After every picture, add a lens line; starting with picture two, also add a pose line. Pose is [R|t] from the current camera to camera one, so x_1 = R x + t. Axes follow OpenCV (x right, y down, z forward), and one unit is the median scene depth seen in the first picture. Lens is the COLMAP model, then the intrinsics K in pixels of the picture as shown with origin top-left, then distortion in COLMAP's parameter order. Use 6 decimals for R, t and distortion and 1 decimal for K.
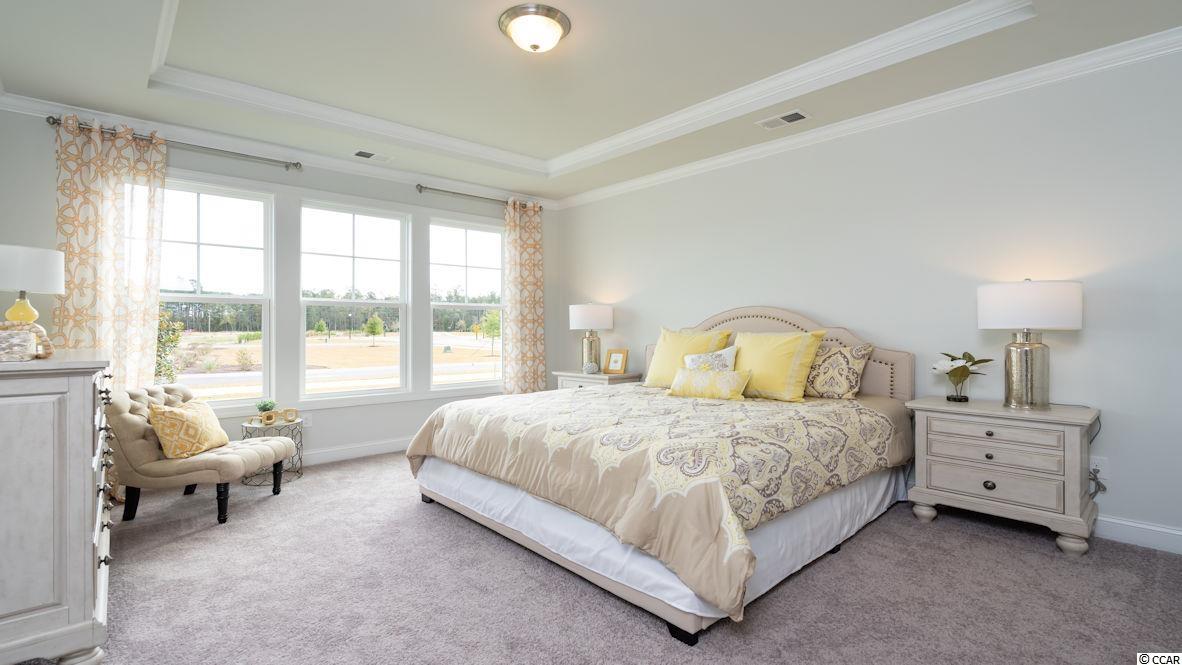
lens RADIAL K [[534.9, 0, 587.1], [0, 534.9, 329.0], [0, 0, 1]] dist [-0.002128, 0.000137]
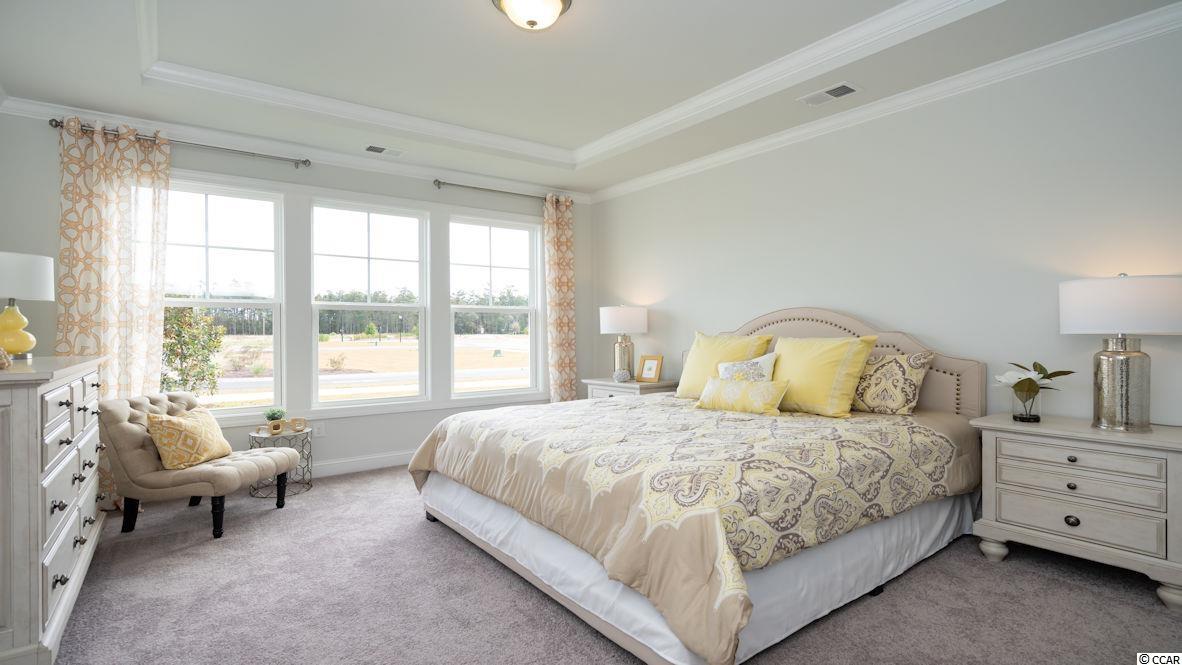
lens RADIAL K [[570.3, 0, 597.4], [0, 570.3, 334.4], [0, 0, 1]] dist [0.002433, -0.000405]
pose [[0.995981, -0.001711, -0.089551, 0.085471], [0.002216, 0.999982, 0.005546, -0.005949], [0.089540, -0.005722, 0.995967, 0.040141]]
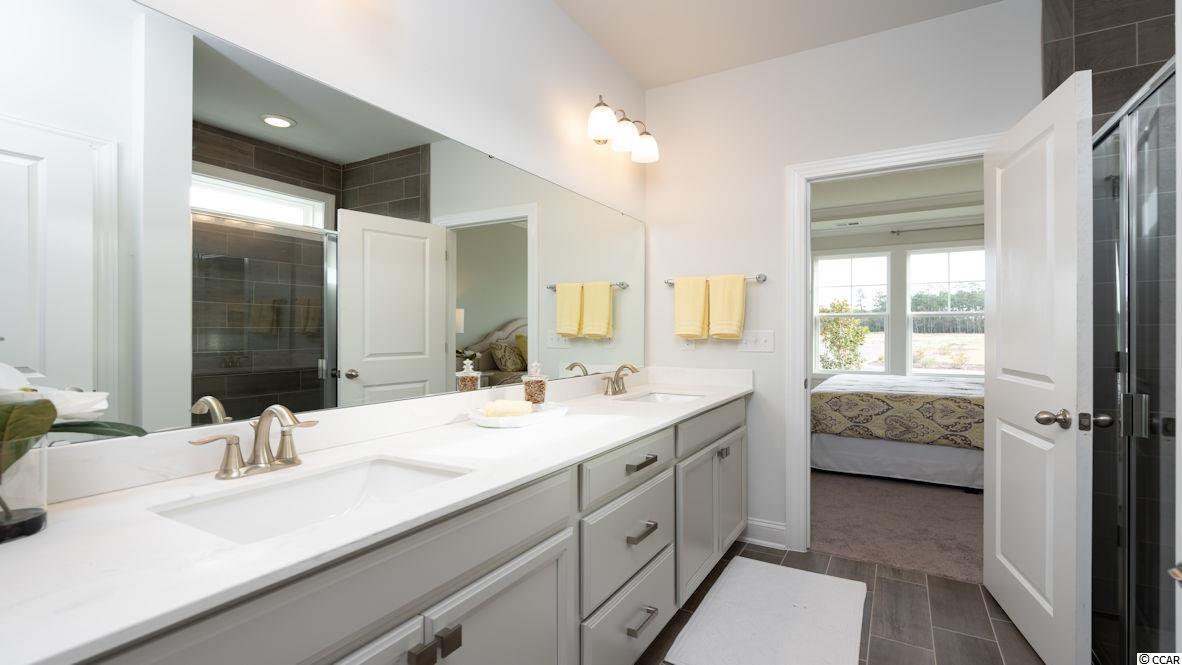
lens RADIAL K [[534.9, 0, 592.4], [0, 534.9, 332.5], [0, 0, 1]] dist [-0.002128, 0.000137]
pose [[0.294467, 0.000770, -0.955661, 1.272015], [0.002348, 0.999996, 0.001529, -0.002585], [0.955659, -0.002694, 0.294464, -0.286096]]
